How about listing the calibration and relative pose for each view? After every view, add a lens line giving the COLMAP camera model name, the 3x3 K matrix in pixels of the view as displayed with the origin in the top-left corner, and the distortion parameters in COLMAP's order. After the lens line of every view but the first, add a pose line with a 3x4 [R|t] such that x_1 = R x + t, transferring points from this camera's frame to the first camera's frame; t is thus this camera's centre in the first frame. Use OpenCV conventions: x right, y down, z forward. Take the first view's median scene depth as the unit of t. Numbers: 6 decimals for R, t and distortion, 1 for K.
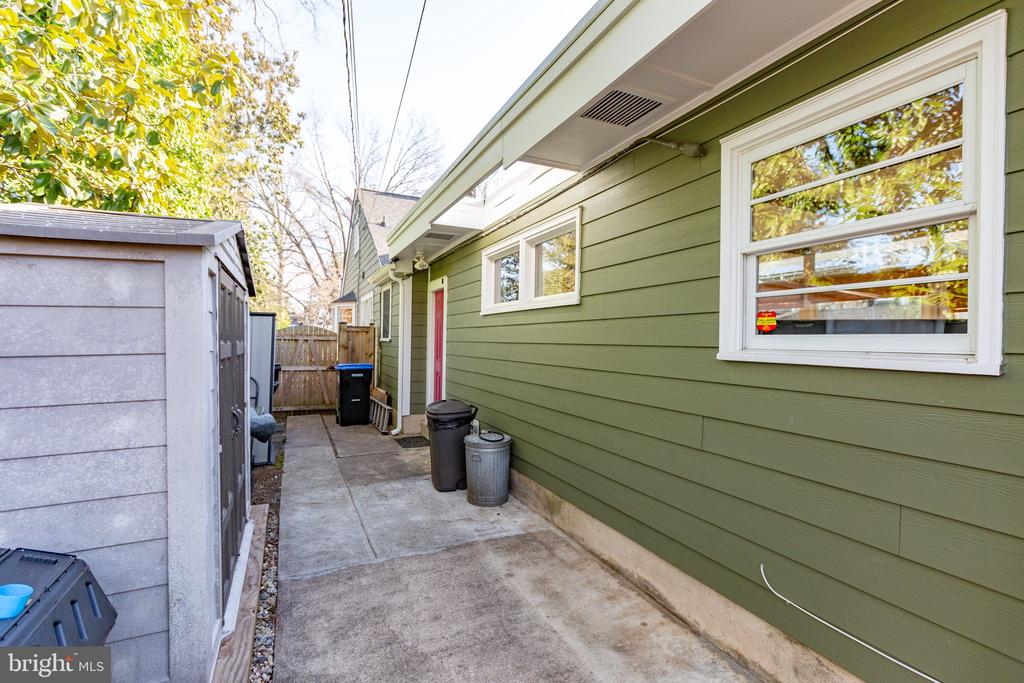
lens RADIAL K [[455.7, 0, 512.9], [0, 455.7, 342.0], [0, 0, 1]] dist [-0.000087, 0.000400]
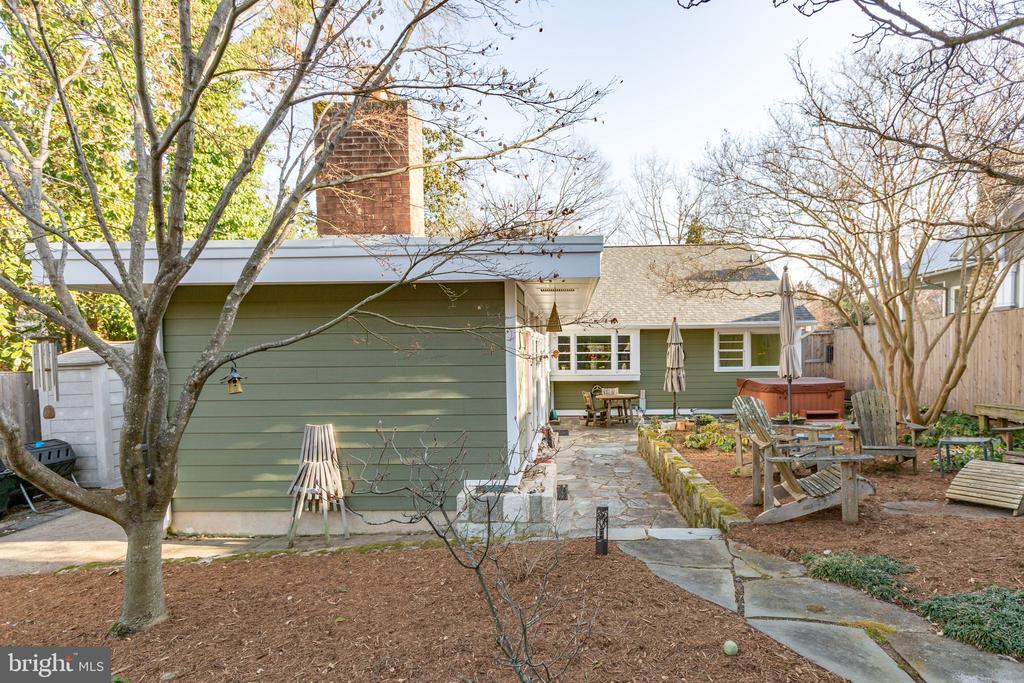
lens RADIAL K [[519.5, 0, 566.9], [0, 519.5, 370.3], [0, 0, 1]] dist [-0.002924, -0.000215]
pose [[0.890695, 0.003730, -0.454587, 3.303509], [0.013601, 0.999300, 0.034850, -0.186555], [0.454398, -0.037223, 0.890020, -0.700645]]
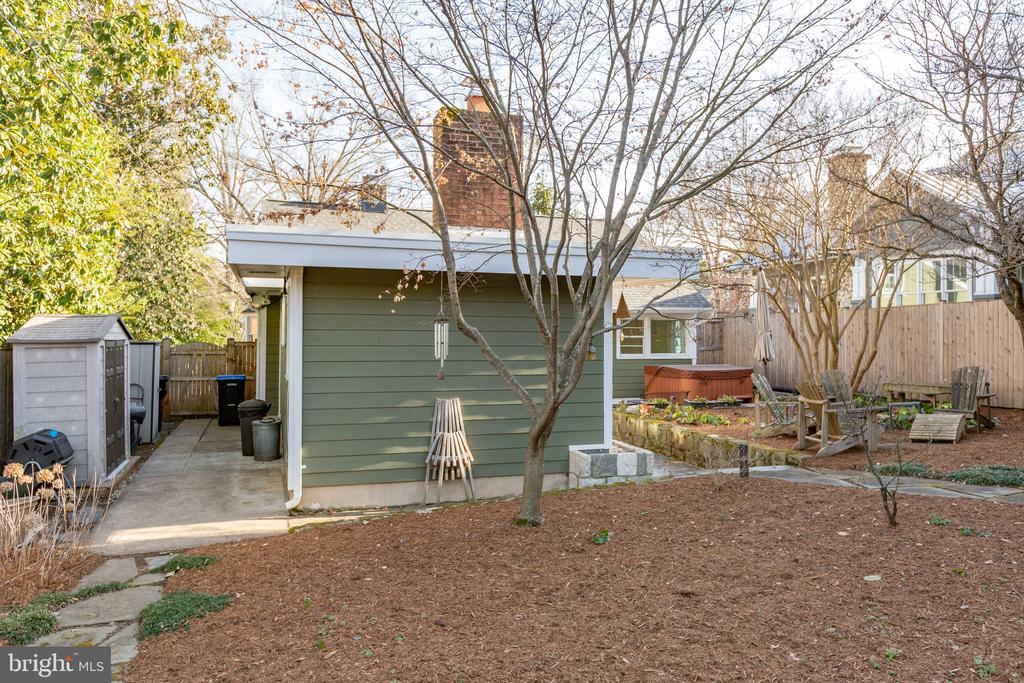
lens RADIAL K [[740.0, 0, 509.0], [0, 740.0, 337.4], [0, 0, 1]] dist [-0.010946, 0.001424]
pose [[0.990612, 0.002223, -0.136686, 2.063548], [-0.001898, 0.999995, 0.002505, -0.190177], [0.136690, -0.002222, 0.990611, -2.663541]]
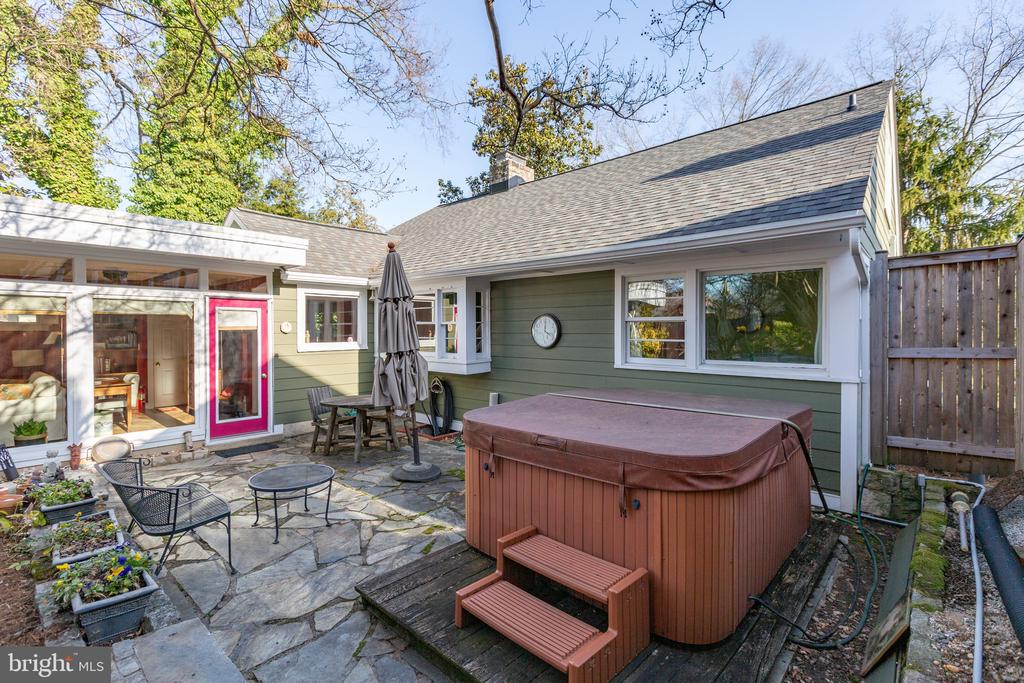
lens RADIAL K [[455.7, 0, 509.3], [0, 455.7, 339.2], [0, 0, 1]] dist [-0.000087, 0.000400]
pose [[0.383972, 0.013800, -0.923242, 4.014260], [-0.004215, 0.999904, 0.013192, -0.112006], [0.923335, -0.001174, 0.383993, 3.918370]]
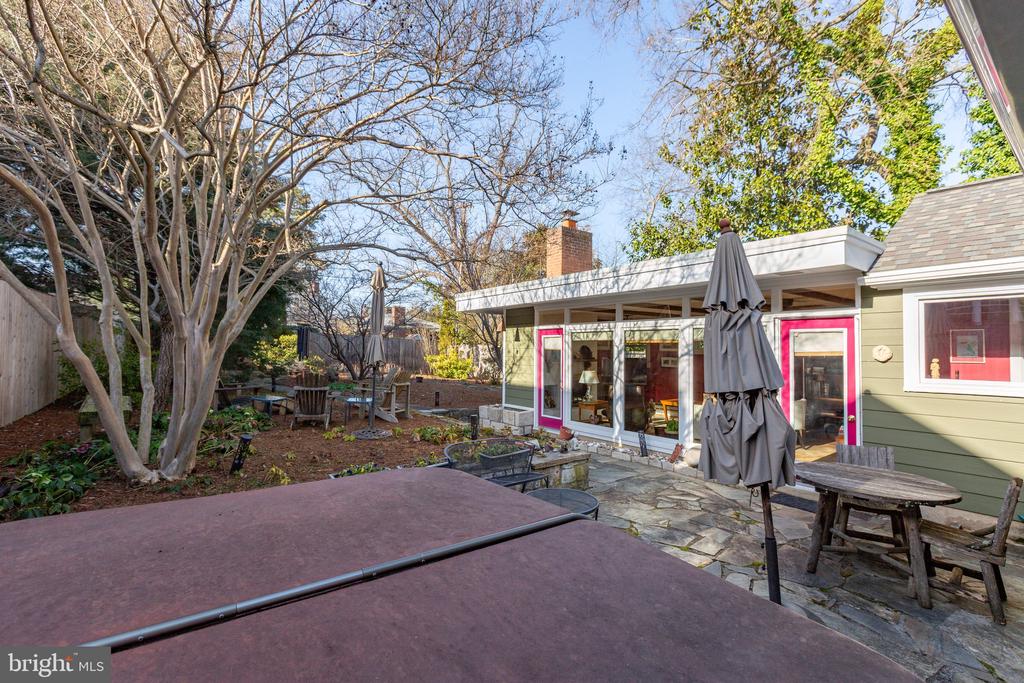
lens RADIAL K [[455.7, 0, 512.1], [0, 455.7, 345.7], [0, 0, 1]] dist [-0.000087, 0.000400]
pose [[-0.978885, -0.008740, -0.204225, 2.812745], [-0.009378, 0.999954, 0.002159, -0.163354], [0.204197, 0.004029, -0.978922, 5.313341]]
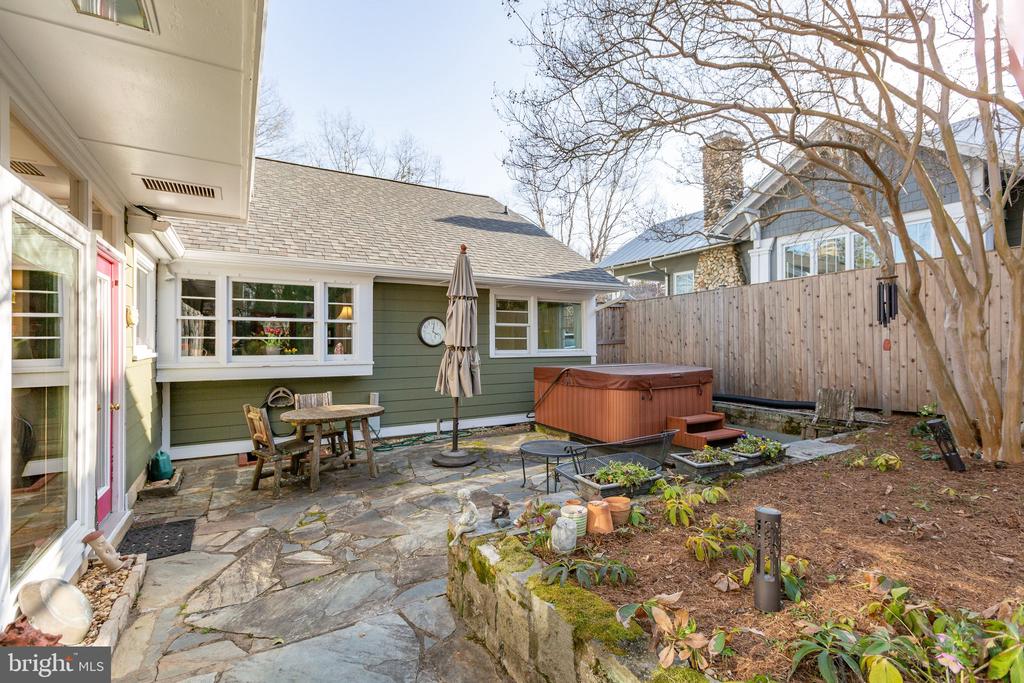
lens RADIAL K [[455.7, 0, 511.0], [0, 455.7, 337.3], [0, 0, 1]] dist [-0.000087, 0.000400]
pose [[0.997142, -0.007853, 0.075142, 2.030618], [0.009273, 0.999785, -0.018564, -0.027021], [-0.074980, 0.019207, 0.997000, 2.047099]]
